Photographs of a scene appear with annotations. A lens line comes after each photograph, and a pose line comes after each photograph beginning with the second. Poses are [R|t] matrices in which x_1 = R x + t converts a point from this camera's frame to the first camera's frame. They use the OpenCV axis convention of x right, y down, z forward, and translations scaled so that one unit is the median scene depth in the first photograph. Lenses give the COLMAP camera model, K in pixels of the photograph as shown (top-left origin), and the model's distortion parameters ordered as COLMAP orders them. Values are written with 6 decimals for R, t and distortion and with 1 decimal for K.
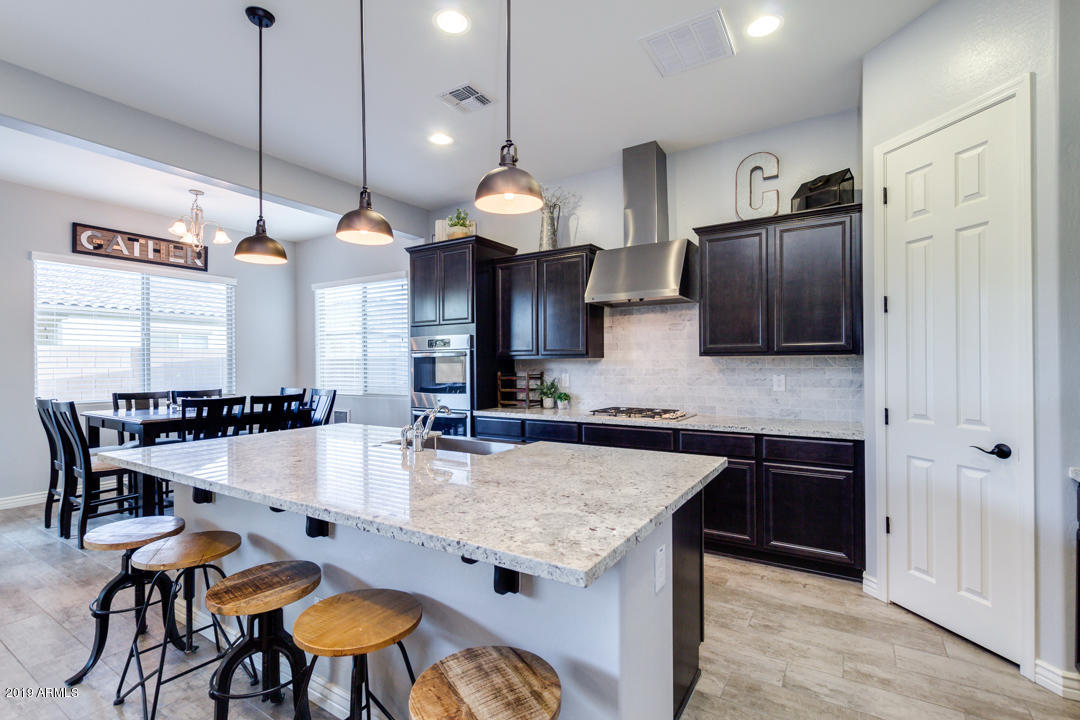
lens RADIAL K [[496.8, 0, 542.3], [0, 496.8, 363.4], [0, 0, 1]] dist [0.013805, -0.003632]
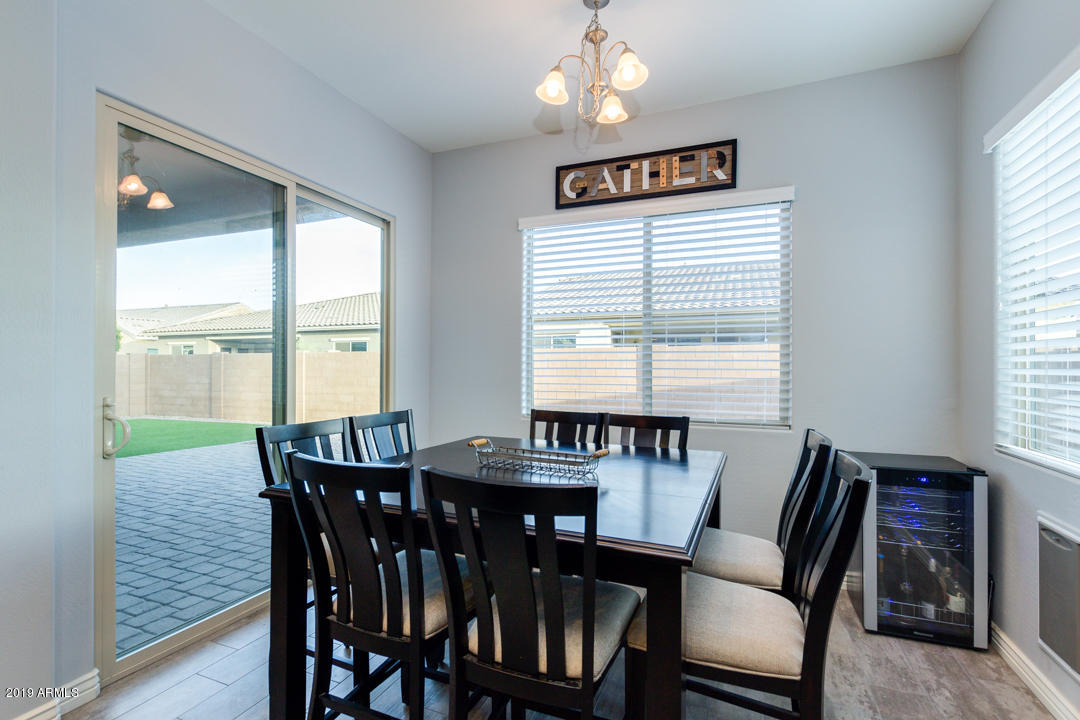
lens RADIAL K [[496.8, 0, 545.1], [0, 496.8, 369.6], [0, 0, 1]] dist [0.013805, -0.003632]
pose [[0.176857, 0.008796, -0.984197, -0.265977], [-0.005231, 0.999954, 0.007997, 0.005155], [0.984223, 0.003734, 0.176895, 0.988636]]
